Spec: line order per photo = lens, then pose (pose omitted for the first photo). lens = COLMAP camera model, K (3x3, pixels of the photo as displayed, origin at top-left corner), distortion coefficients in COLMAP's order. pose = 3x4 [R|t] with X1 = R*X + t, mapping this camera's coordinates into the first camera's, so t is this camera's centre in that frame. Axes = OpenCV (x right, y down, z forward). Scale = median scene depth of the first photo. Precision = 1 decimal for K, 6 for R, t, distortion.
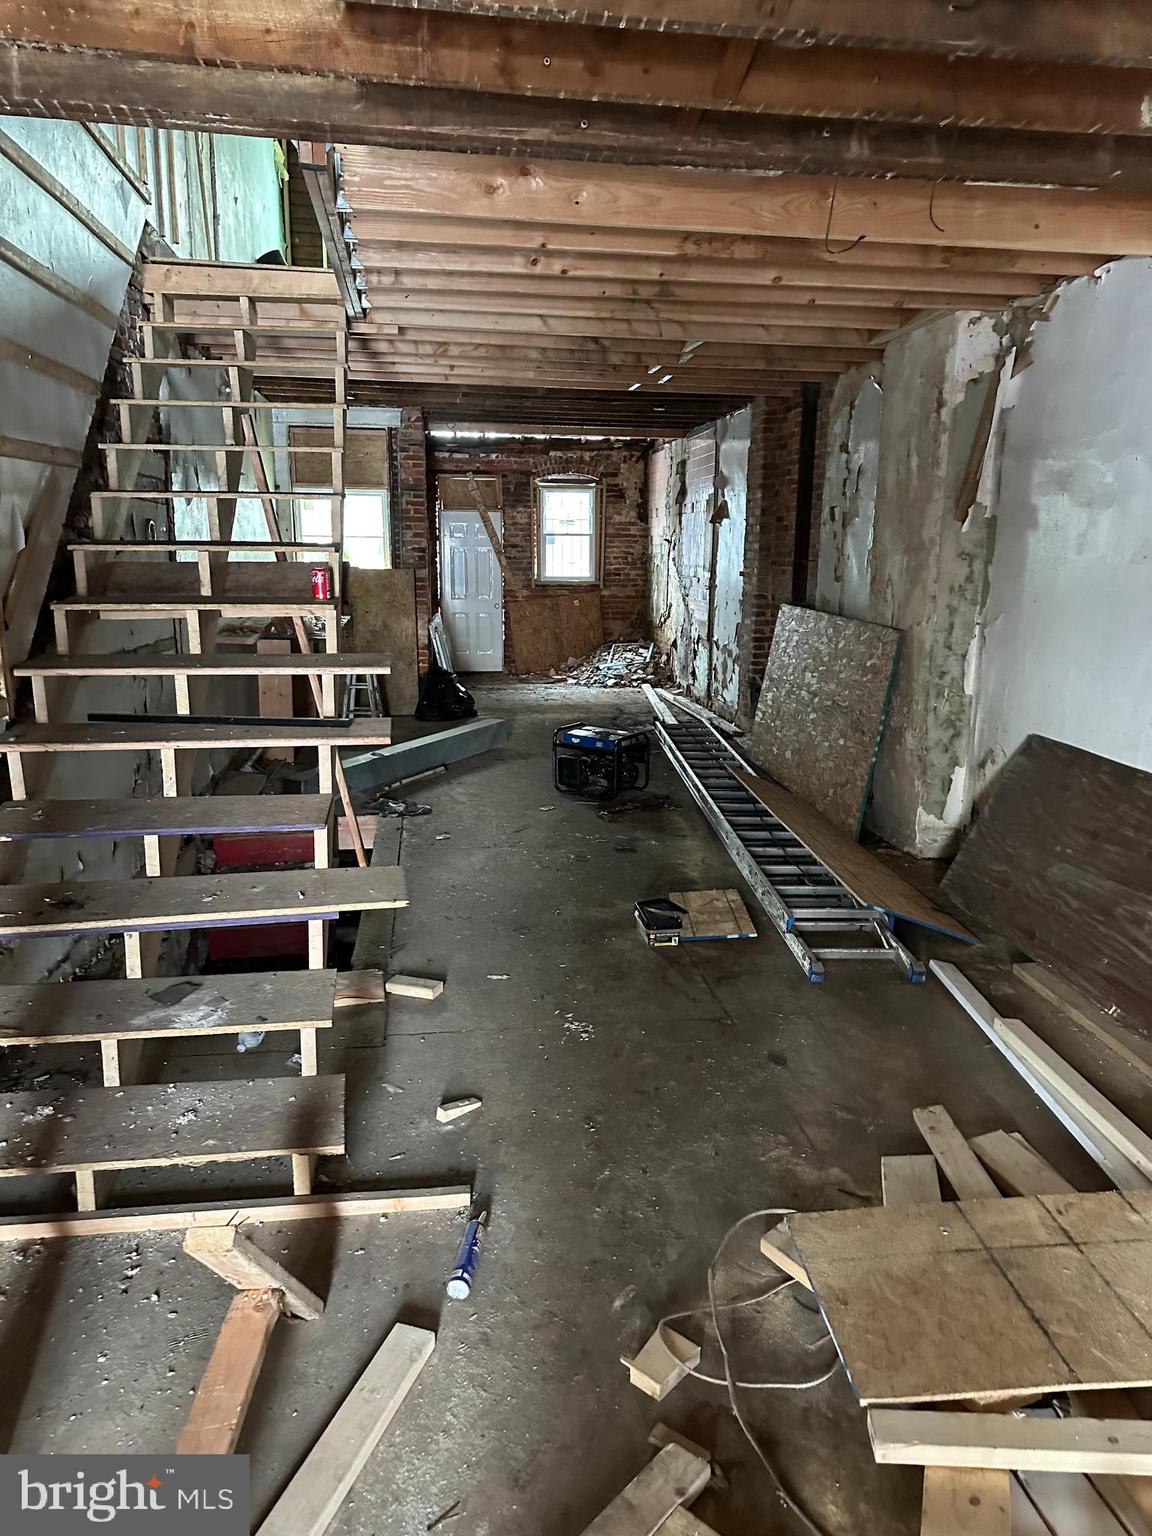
lens RADIAL K [[1061.6, 0, 587.5], [0, 1061.6, 777.6], [0, 0, 1]] dist [0.079516, -0.008271]
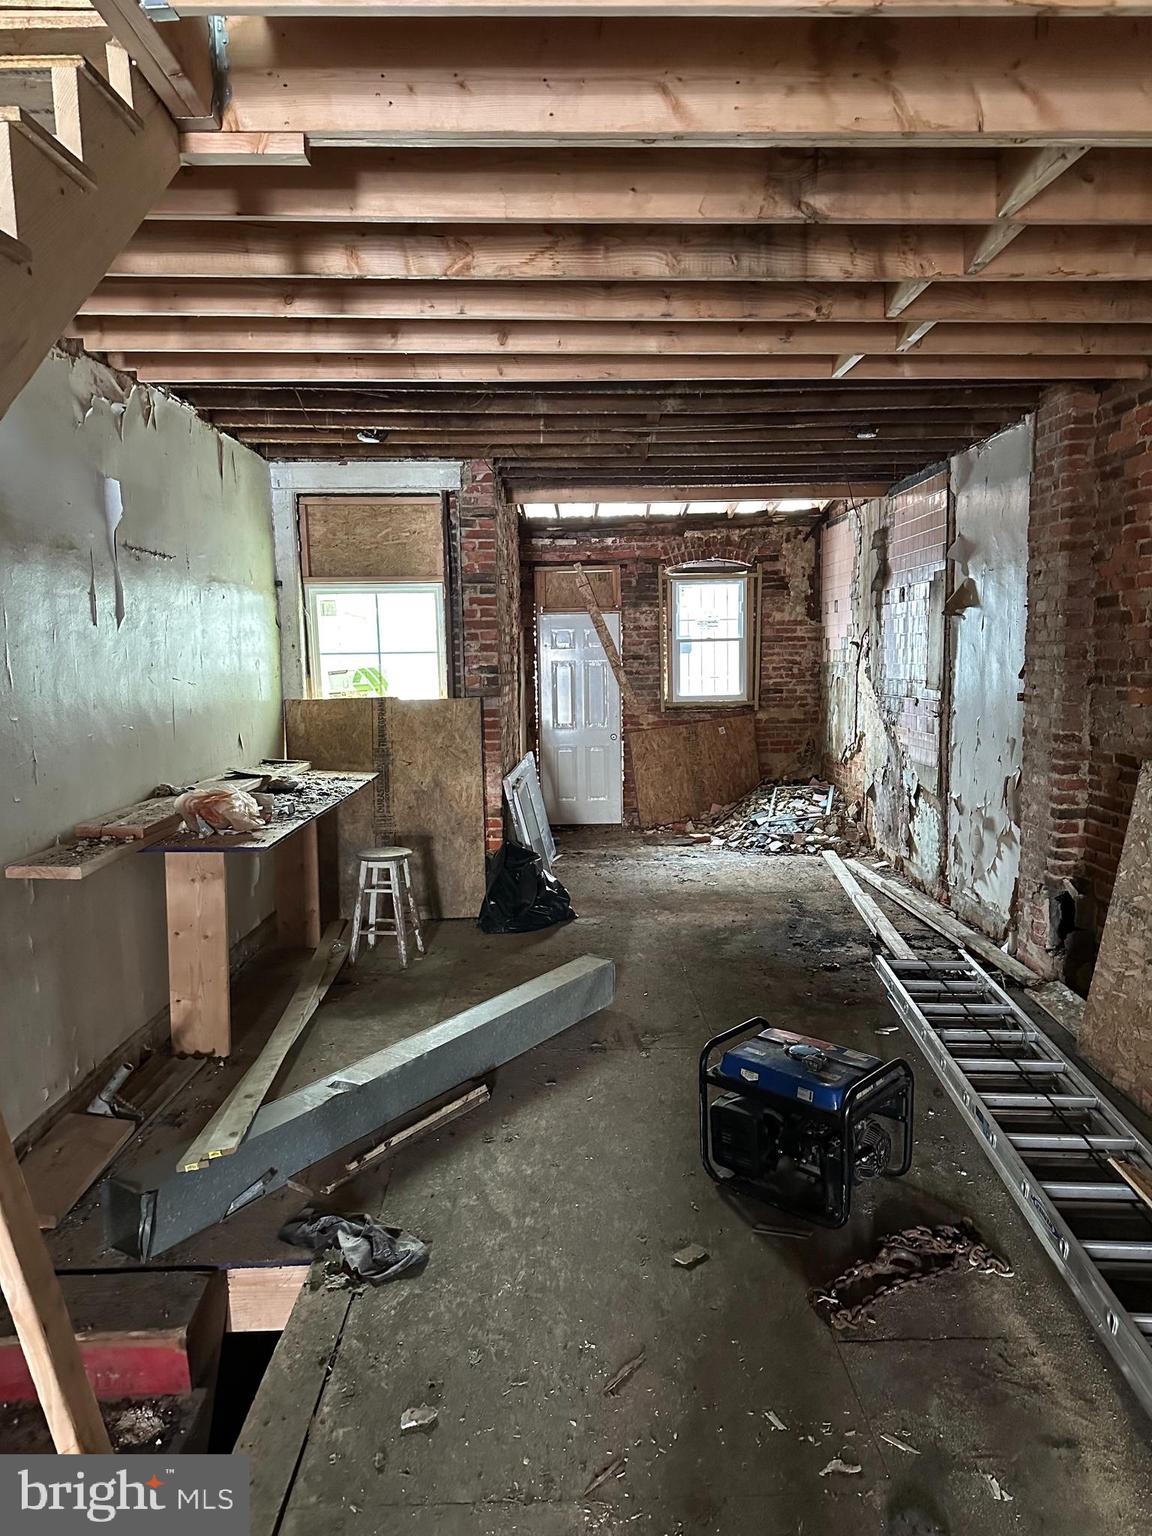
lens RADIAL K [[1061.6, 0, 564.2], [0, 1061.6, 769.0], [0, 0, 1]] dist [0.079516, -0.008271]
pose [[0.989220, -0.009170, -0.146149, -0.012780], [-0.006119, 0.994577, -0.103818, -0.070678], [0.146308, 0.103593, 0.983800, 0.307789]]
